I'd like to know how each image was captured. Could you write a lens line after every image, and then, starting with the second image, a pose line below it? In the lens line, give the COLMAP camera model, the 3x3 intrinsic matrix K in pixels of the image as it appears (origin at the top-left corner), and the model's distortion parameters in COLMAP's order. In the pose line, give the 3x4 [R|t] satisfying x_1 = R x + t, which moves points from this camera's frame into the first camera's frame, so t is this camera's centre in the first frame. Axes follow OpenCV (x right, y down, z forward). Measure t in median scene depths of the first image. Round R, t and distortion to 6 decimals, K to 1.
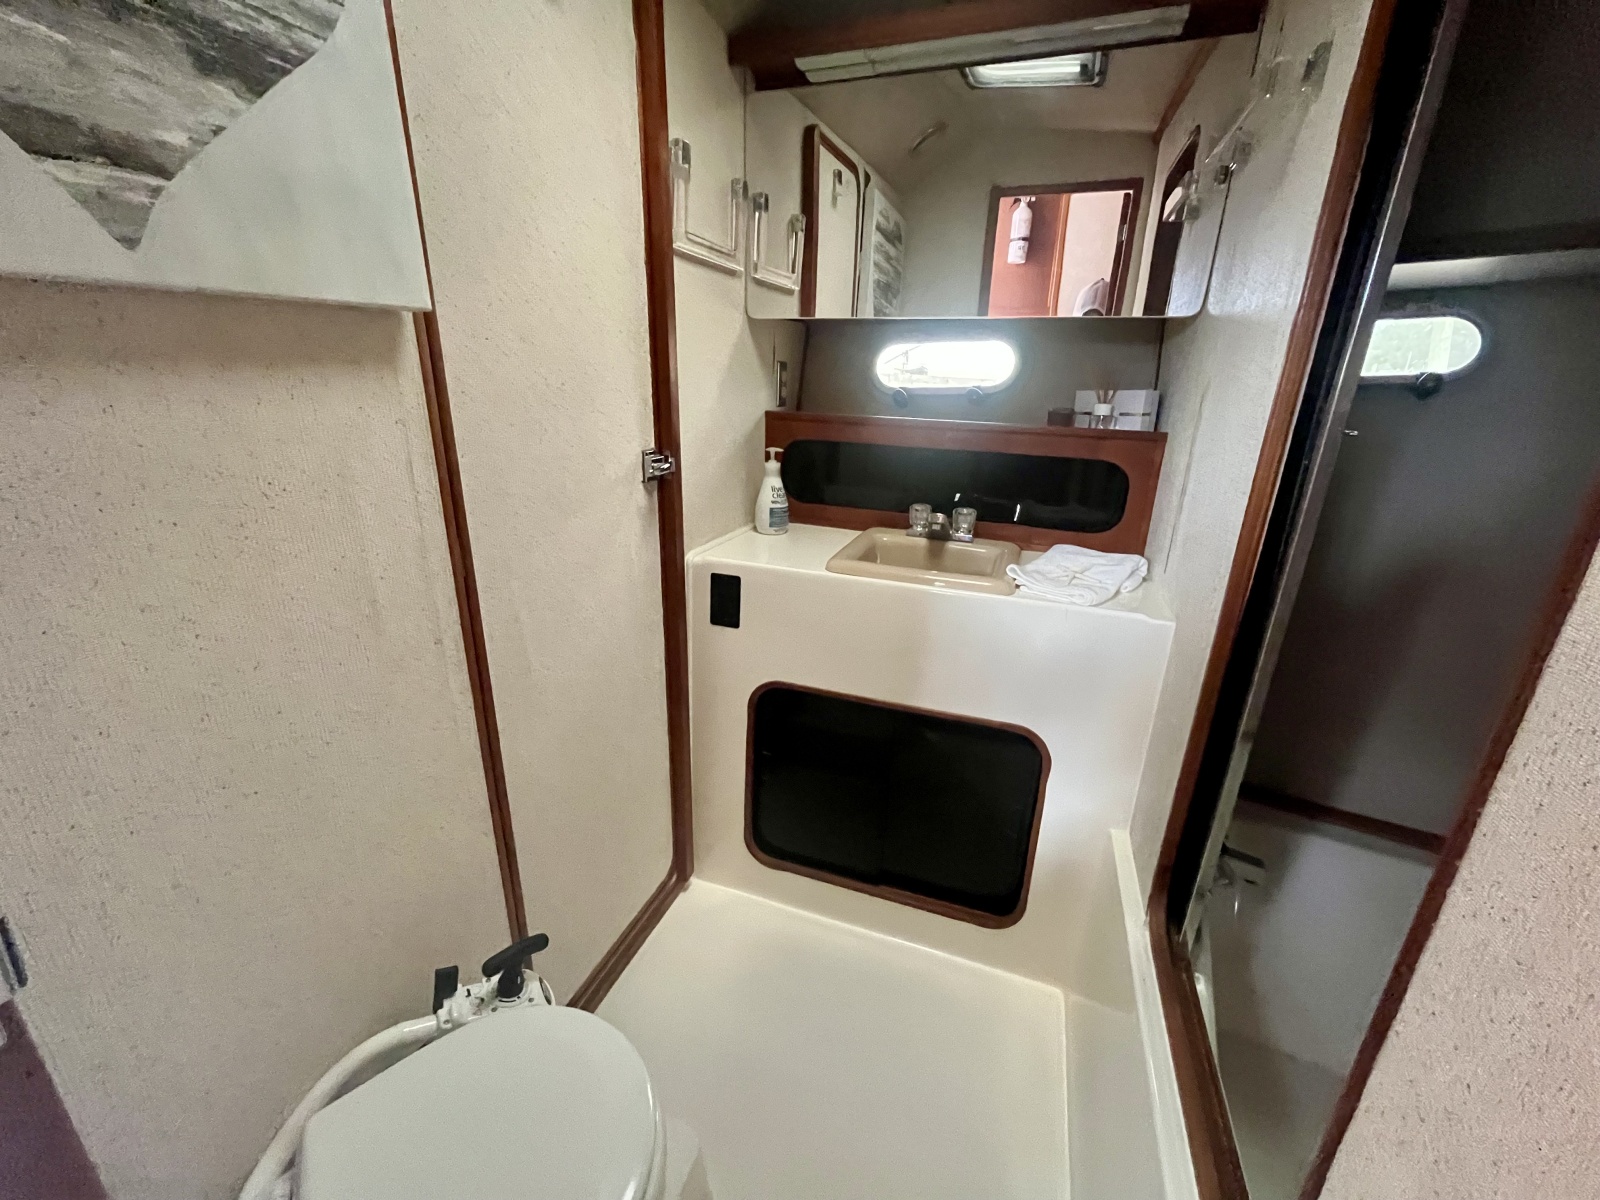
lens RADIAL K [[647.7, 0, 797.9], [0, 647.7, 604.3], [0, 0, 1]] dist [-0.001770, 0.000165]
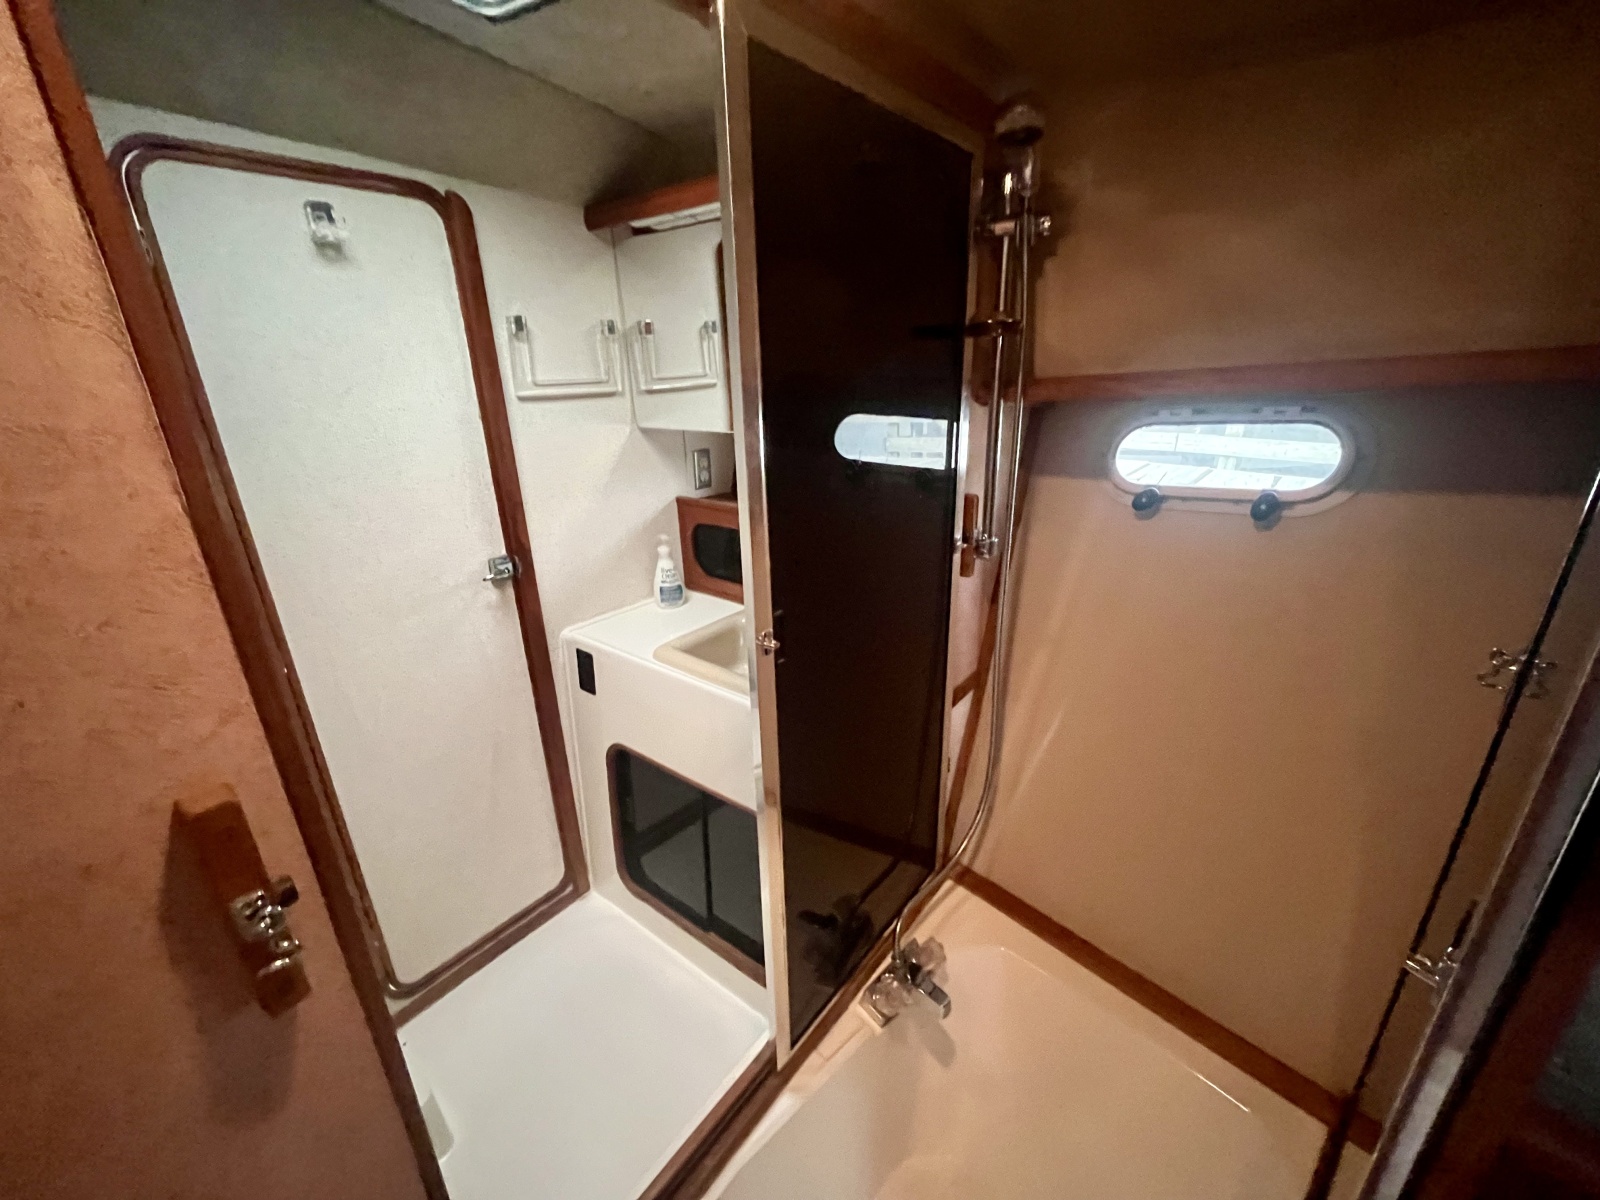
lens RADIAL K [[647.7, 0, 797.9], [0, 647.7, 604.3], [0, 0, 1]] dist [-0.001770, 0.000165]
pose [[0.947965, 0.059916, -0.312686, 0.613061], [-0.055664, 0.998196, 0.022515, -0.174541], [0.313471, -0.003938, 0.949590, -0.019851]]
